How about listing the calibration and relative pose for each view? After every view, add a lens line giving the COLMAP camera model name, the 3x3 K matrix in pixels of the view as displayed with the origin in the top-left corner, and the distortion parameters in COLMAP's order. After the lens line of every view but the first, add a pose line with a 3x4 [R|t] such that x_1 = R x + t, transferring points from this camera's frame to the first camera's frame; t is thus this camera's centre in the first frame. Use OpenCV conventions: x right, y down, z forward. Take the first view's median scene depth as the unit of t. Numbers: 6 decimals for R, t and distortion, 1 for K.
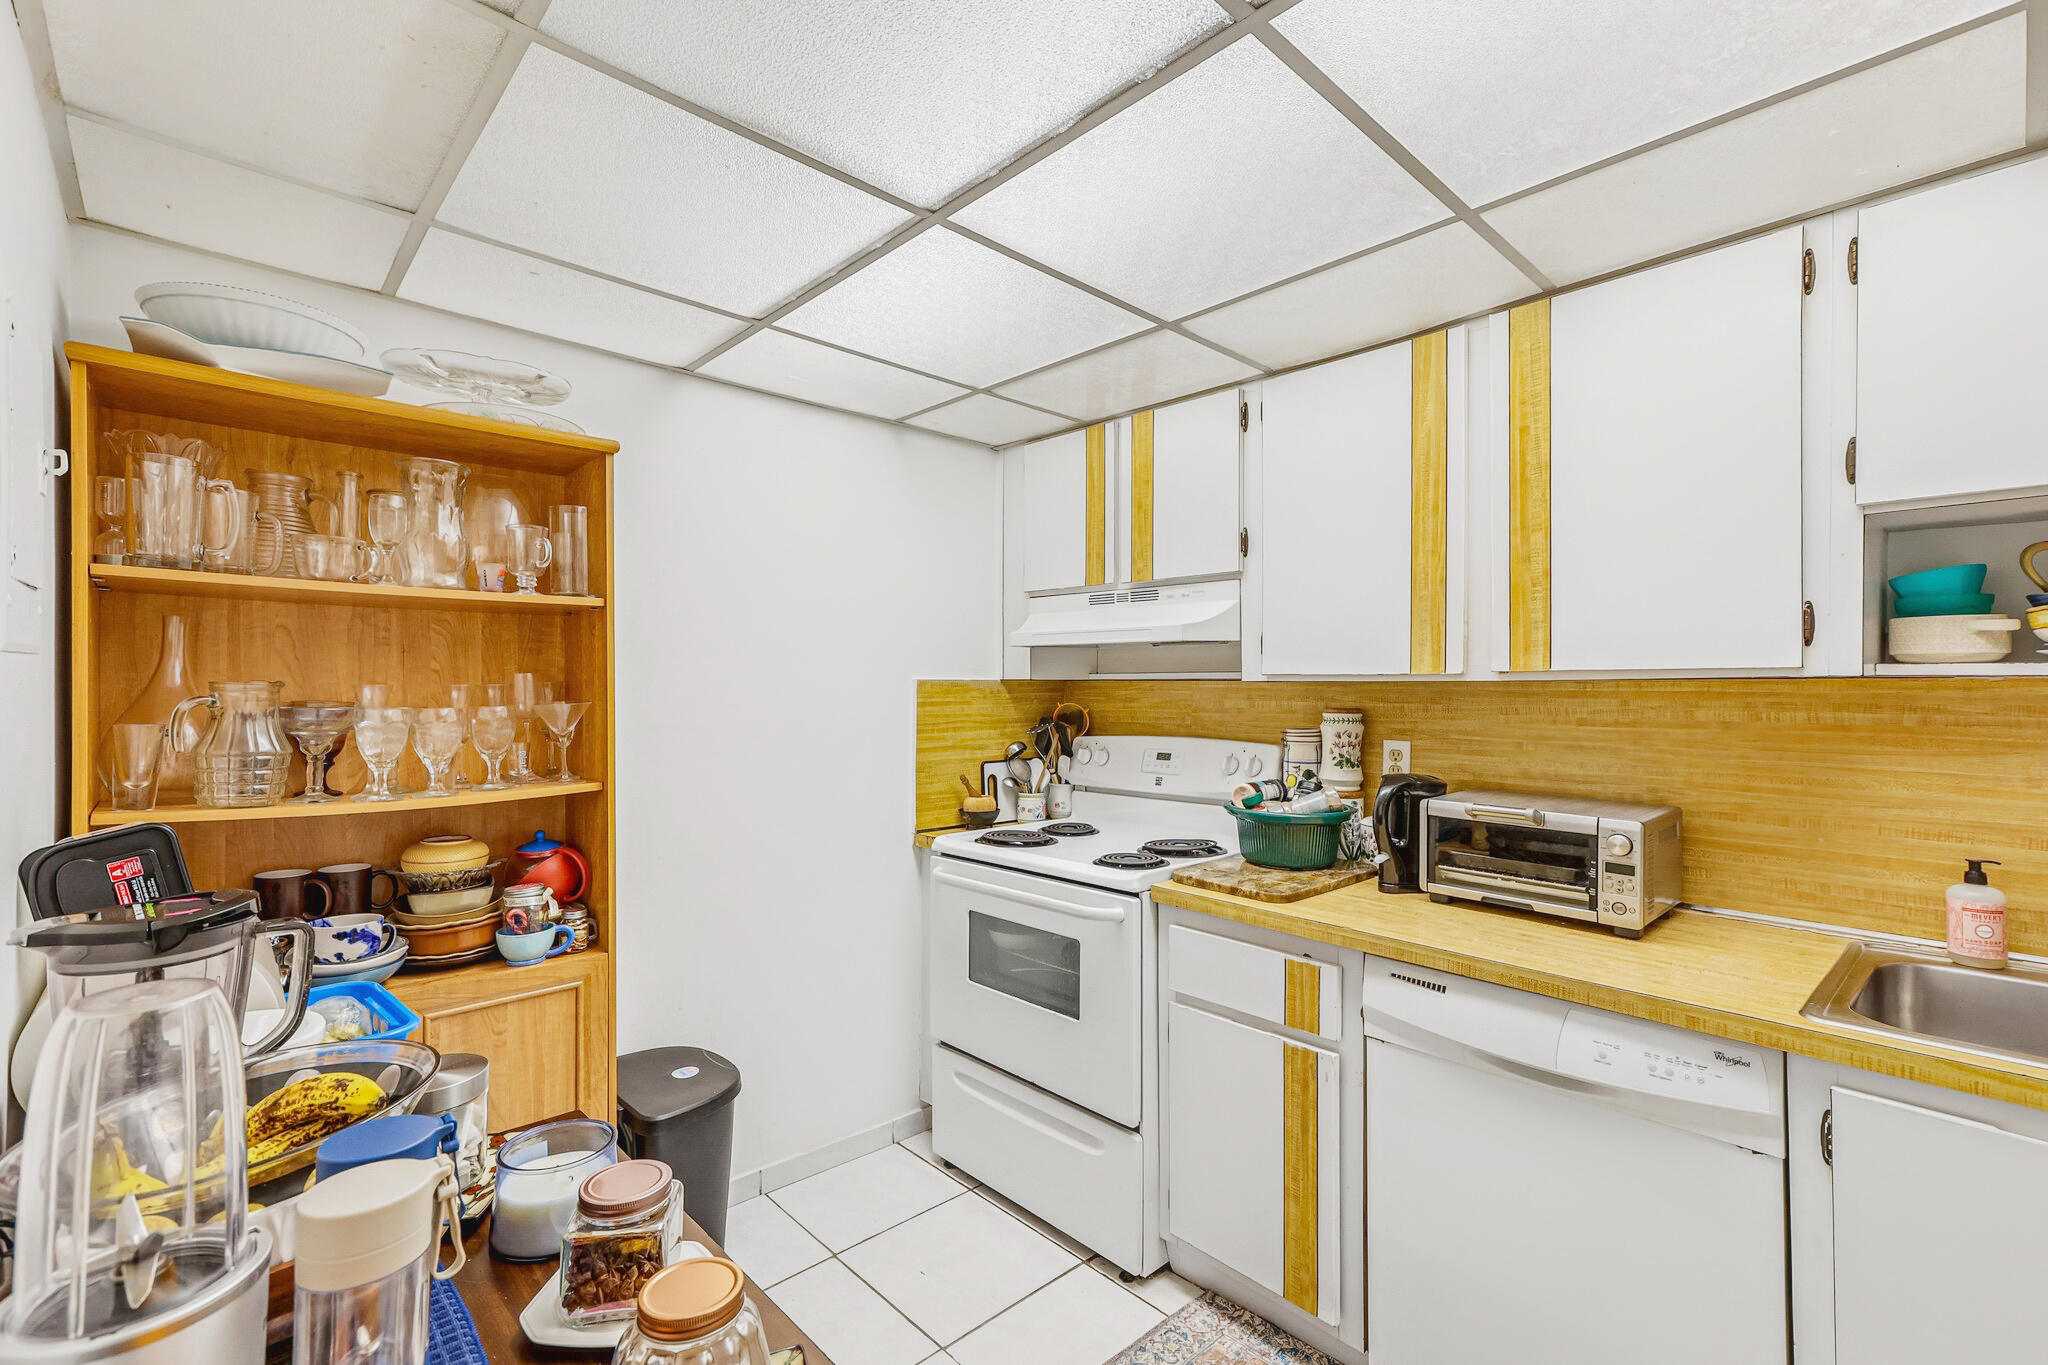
lens RADIAL K [[921.4, 0, 1023.6], [0, 921.4, 683.9], [0, 0, 1]] dist [0.008967, 0.002662]
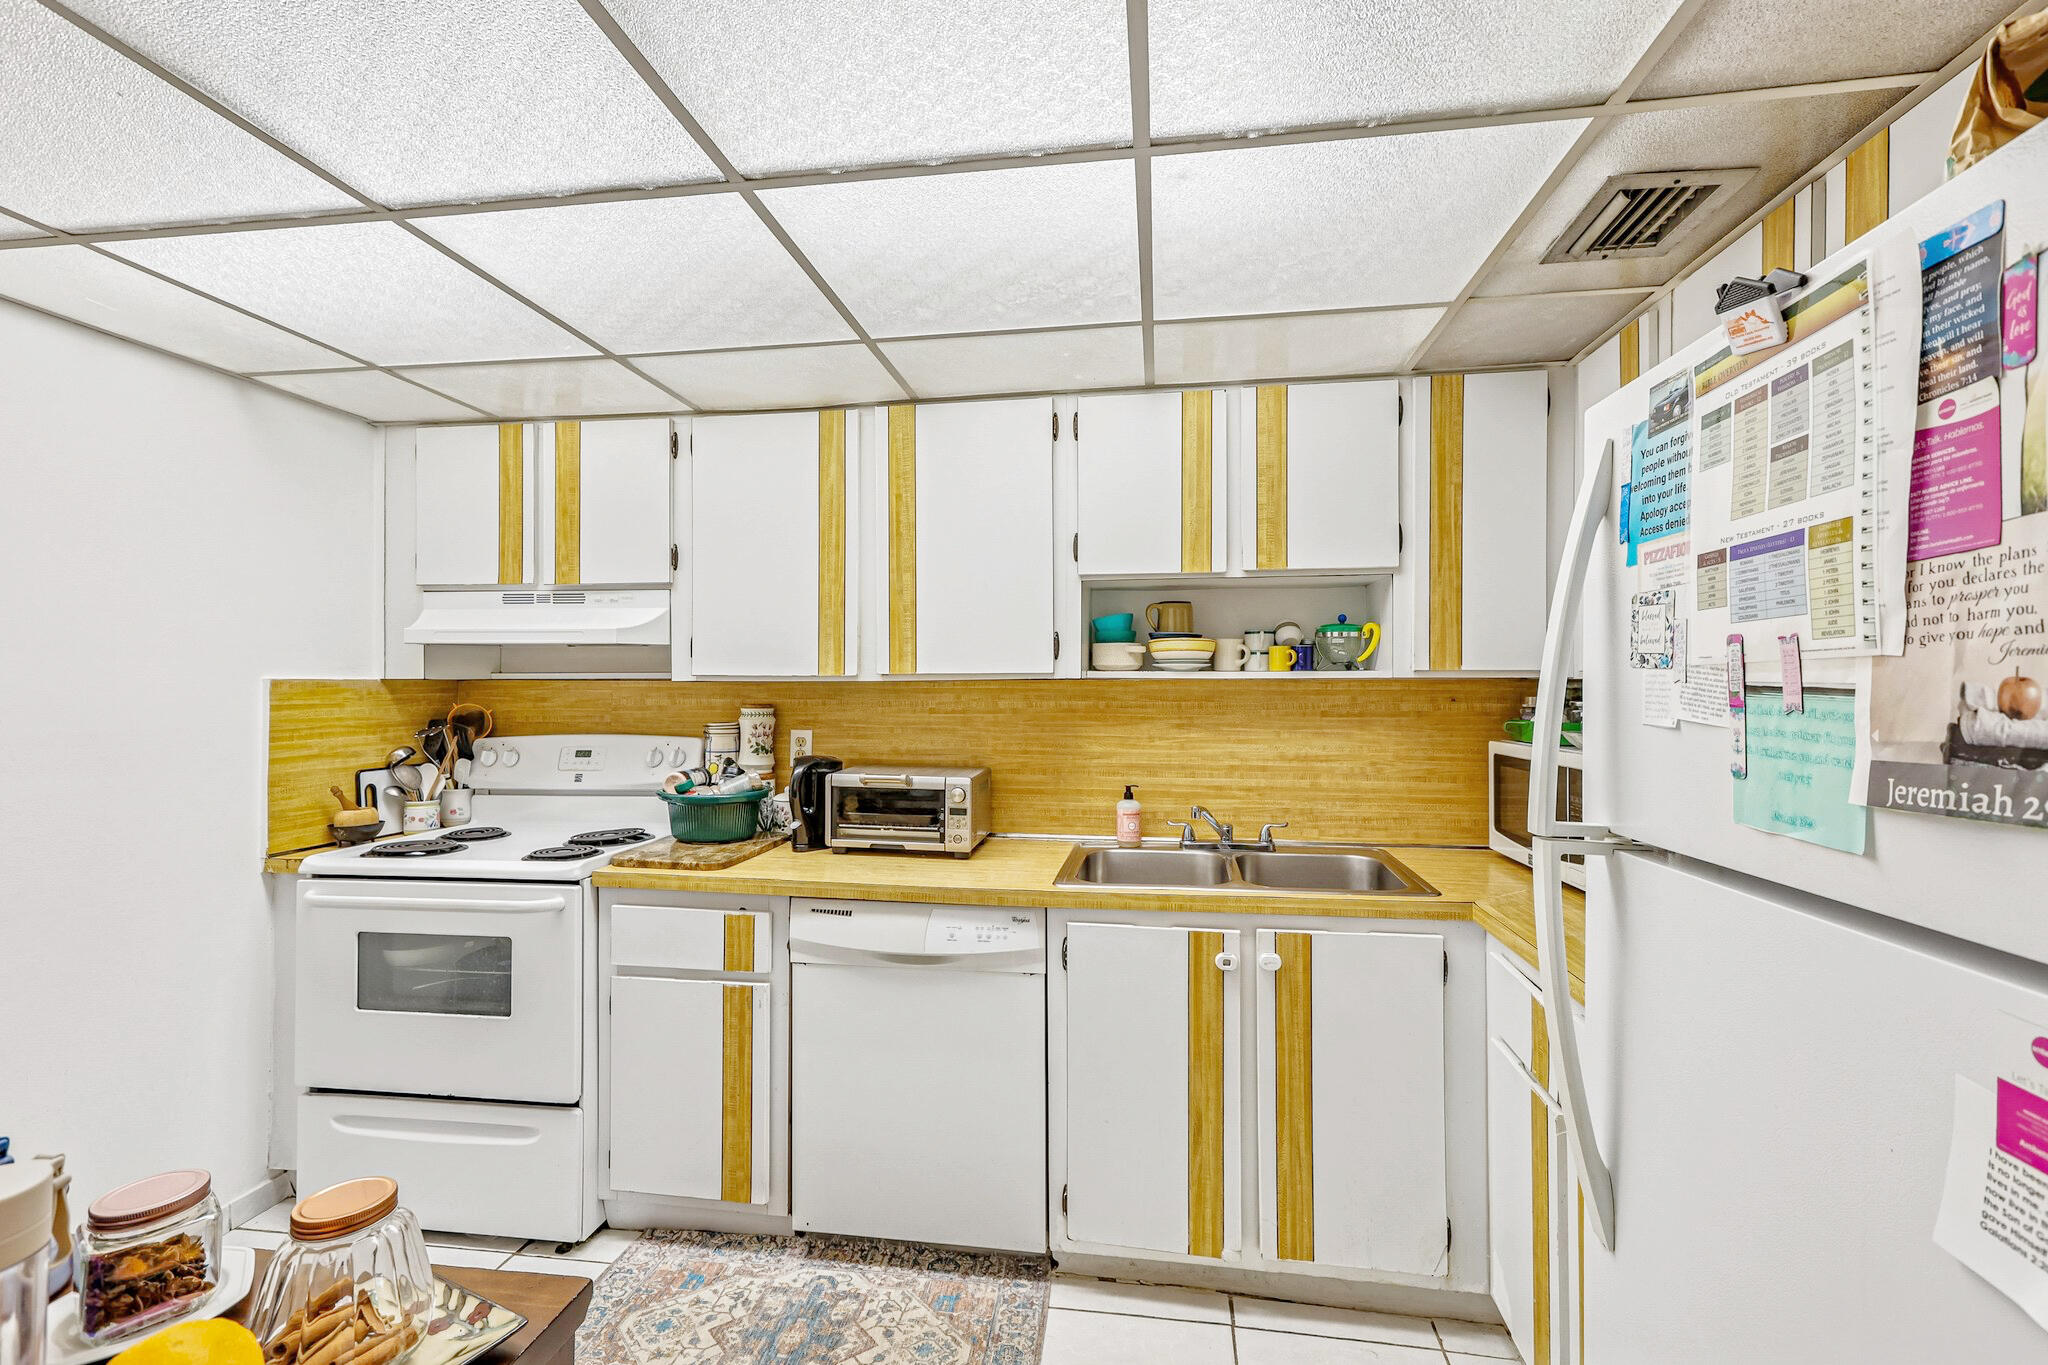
lens RADIAL K [[921.4, 0, 1023.0], [0, 921.4, 684.1], [0, 0, 1]] dist [0.008967, 0.002662]
pose [[0.783063, -0.002038, 0.621939, -0.147338], [0.001040, 0.999998, 0.001968, -0.001468], [-0.621942, -0.000894, 0.783063, -0.163000]]
